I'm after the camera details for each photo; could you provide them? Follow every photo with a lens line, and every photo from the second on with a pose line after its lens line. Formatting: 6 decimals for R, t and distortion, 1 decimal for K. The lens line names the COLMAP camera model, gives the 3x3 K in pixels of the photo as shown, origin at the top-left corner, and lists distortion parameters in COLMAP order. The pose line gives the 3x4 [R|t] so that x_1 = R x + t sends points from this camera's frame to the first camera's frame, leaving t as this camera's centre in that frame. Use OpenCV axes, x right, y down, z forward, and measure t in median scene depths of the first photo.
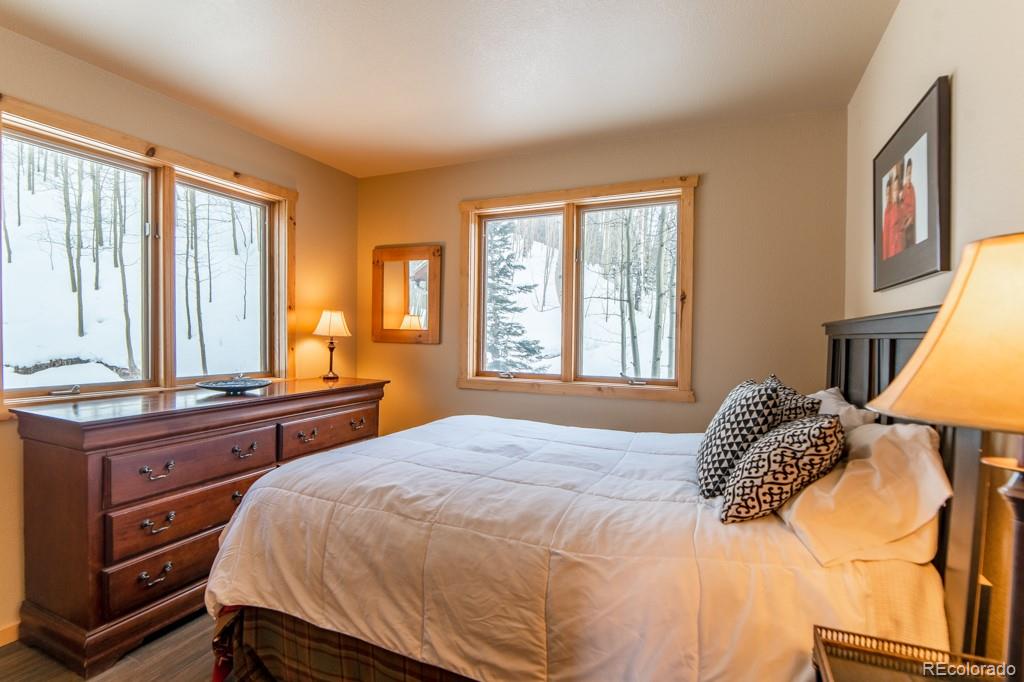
lens RADIAL K [[501.8, 0, 522.7], [0, 501.8, 338.5], [0, 0, 1]] dist [-0.006714, -0.005946]
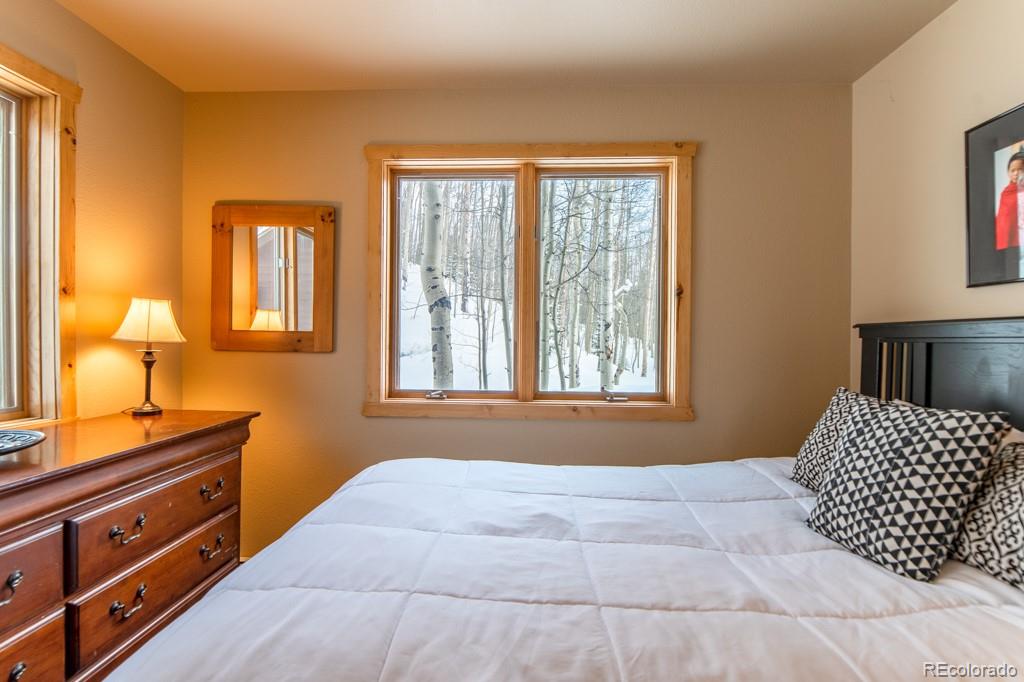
lens RADIAL K [[501.8, 0, 503.5], [0, 501.8, 340.7], [0, 0, 1]] dist [-0.006714, -0.005946]
pose [[0.932767, -0.004111, 0.360456, -0.209893], [0.004498, 0.999990, -0.000235, -0.004135], [-0.360452, 0.001840, 0.932776, 0.311603]]
